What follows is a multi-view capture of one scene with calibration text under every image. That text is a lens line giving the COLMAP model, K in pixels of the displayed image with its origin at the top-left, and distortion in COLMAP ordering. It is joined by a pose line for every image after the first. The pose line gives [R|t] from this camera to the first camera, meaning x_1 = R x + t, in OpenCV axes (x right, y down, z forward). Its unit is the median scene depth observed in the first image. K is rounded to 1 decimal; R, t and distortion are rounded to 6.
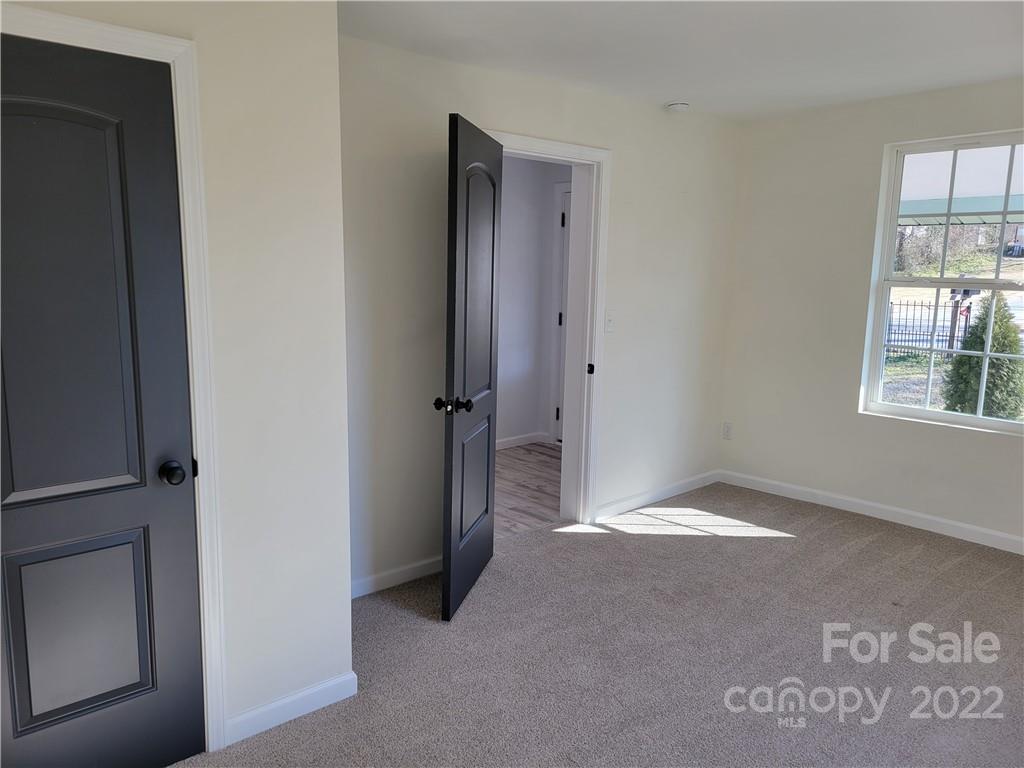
lens RADIAL K [[773.9, 0, 511.0], [0, 773.9, 386.3], [0, 0, 1]] dist [0.008154, 0.000733]
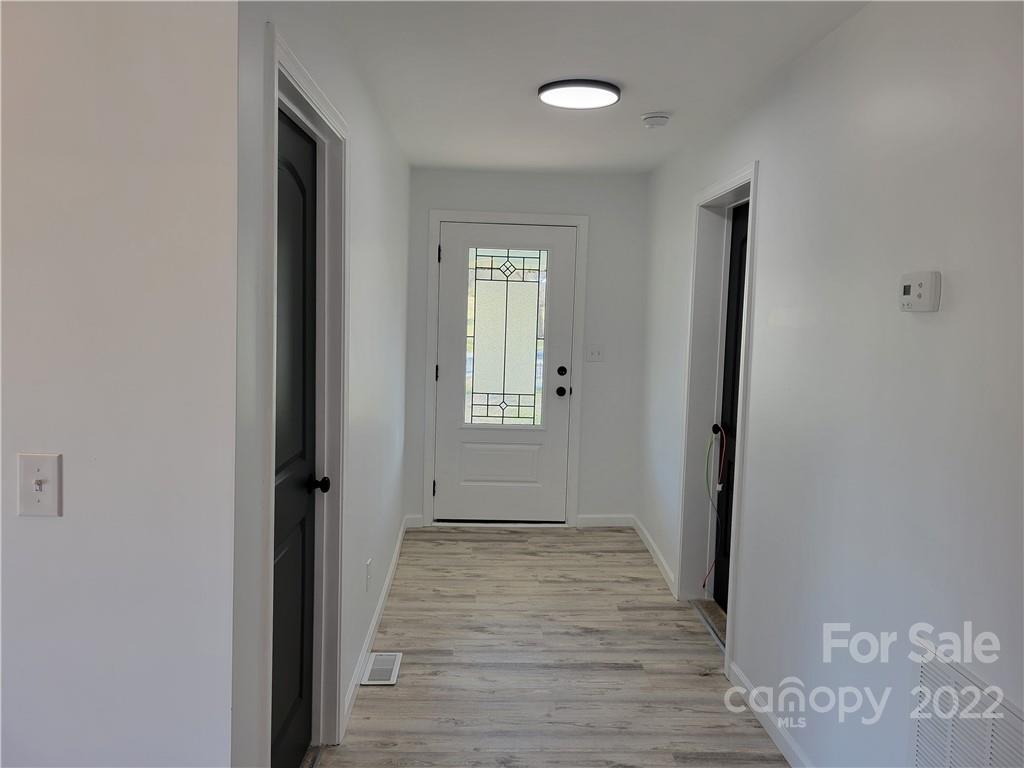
lens RADIAL K [[773.9, 0, 511.8], [0, 773.9, 379.6], [0, 0, 1]] dist [0.008154, 0.000733]
pose [[0.646782, -0.077902, 0.758686, -0.543163], [0.113365, 0.993539, 0.005373, -0.080461], [-0.754202, 0.082534, 0.651434, 0.432253]]
